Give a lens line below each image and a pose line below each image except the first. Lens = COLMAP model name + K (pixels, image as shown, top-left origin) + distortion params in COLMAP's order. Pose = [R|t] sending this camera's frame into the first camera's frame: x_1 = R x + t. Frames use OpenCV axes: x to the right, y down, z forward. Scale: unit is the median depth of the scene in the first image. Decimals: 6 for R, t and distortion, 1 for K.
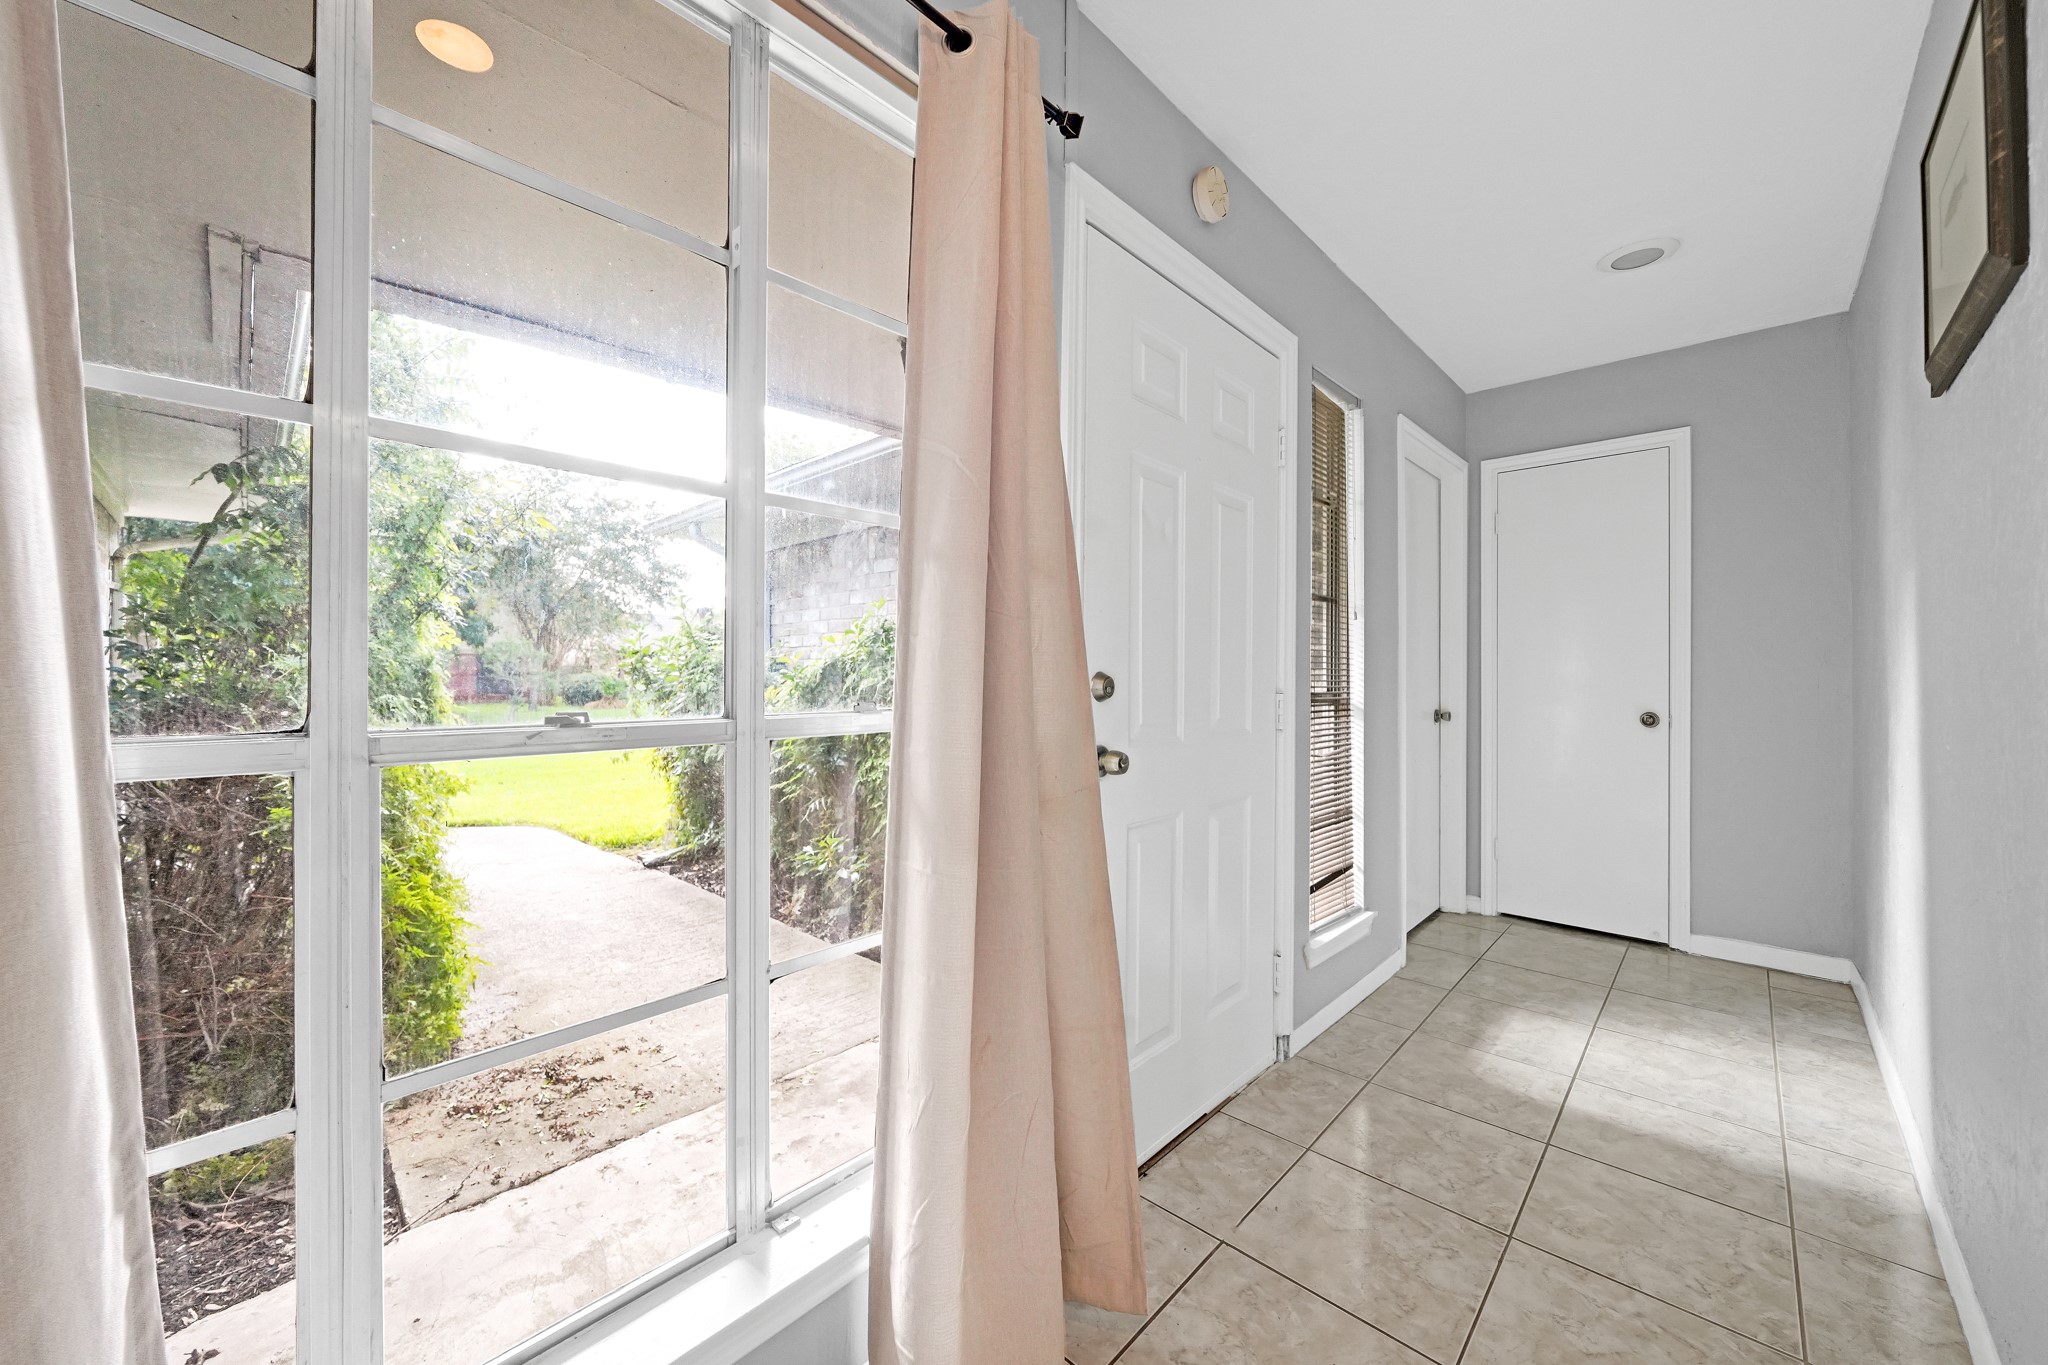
lens RADIAL K [[770.3, 0, 1032.7], [0, 770.3, 671.3], [0, 0, 1]] dist [0.001521, 0.000319]
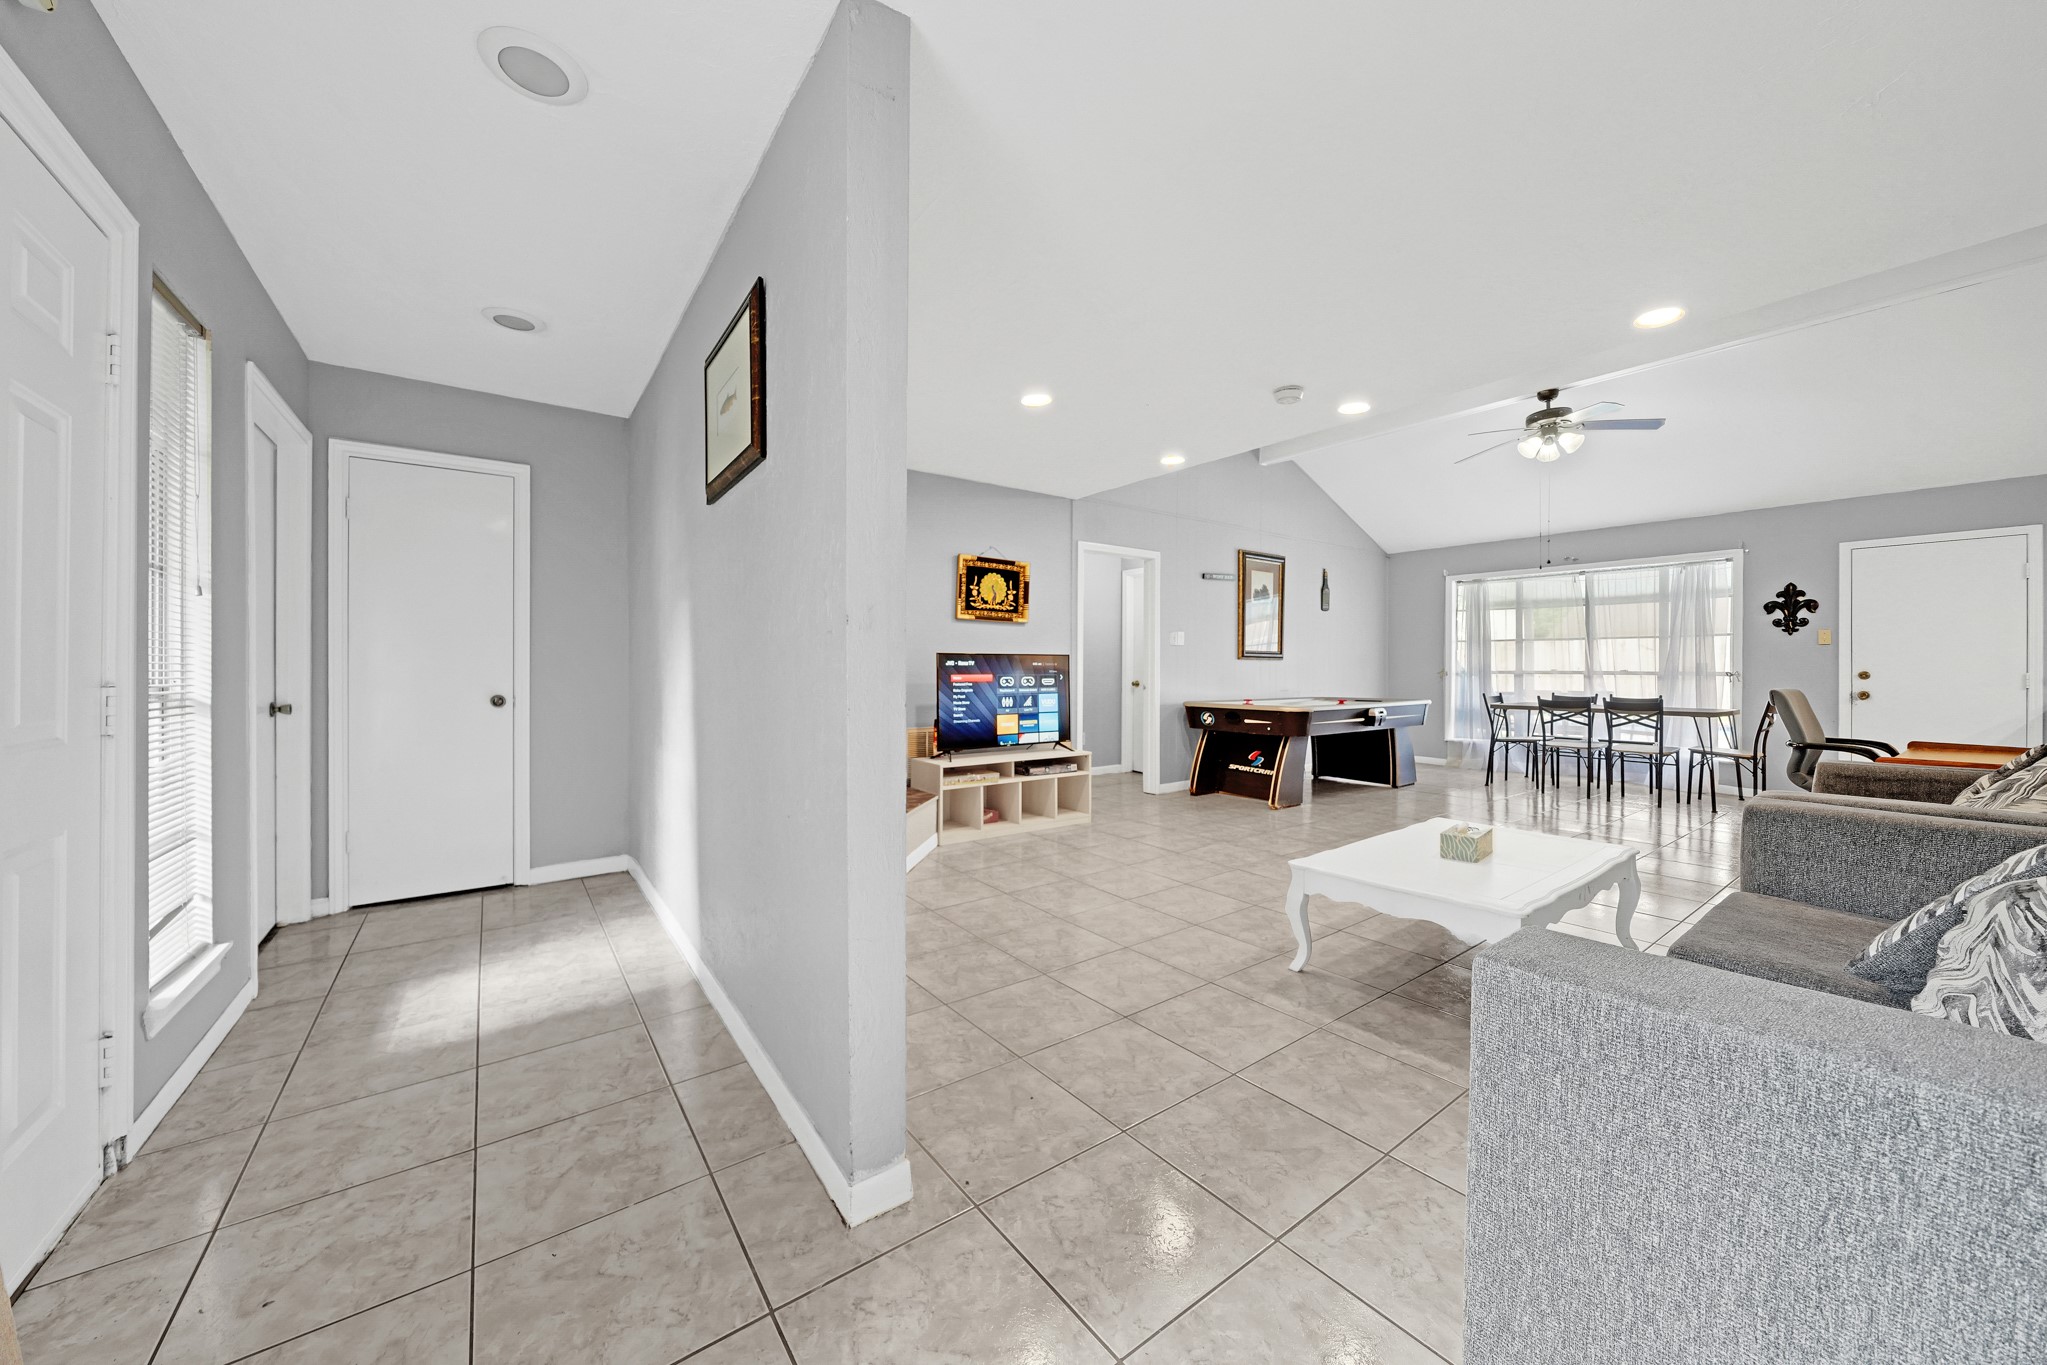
lens RADIAL K [[715.7, 0, 1018.7], [0, 715.7, 667.2], [0, 0, 1]] dist [-0.005896, 0.000474]
pose [[0.182483, -0.003837, 0.983201, -0.180976], [-0.004522, 0.999979, 0.004742, 0.001696], [-0.983199, -0.005311, 0.182462, 0.005524]]
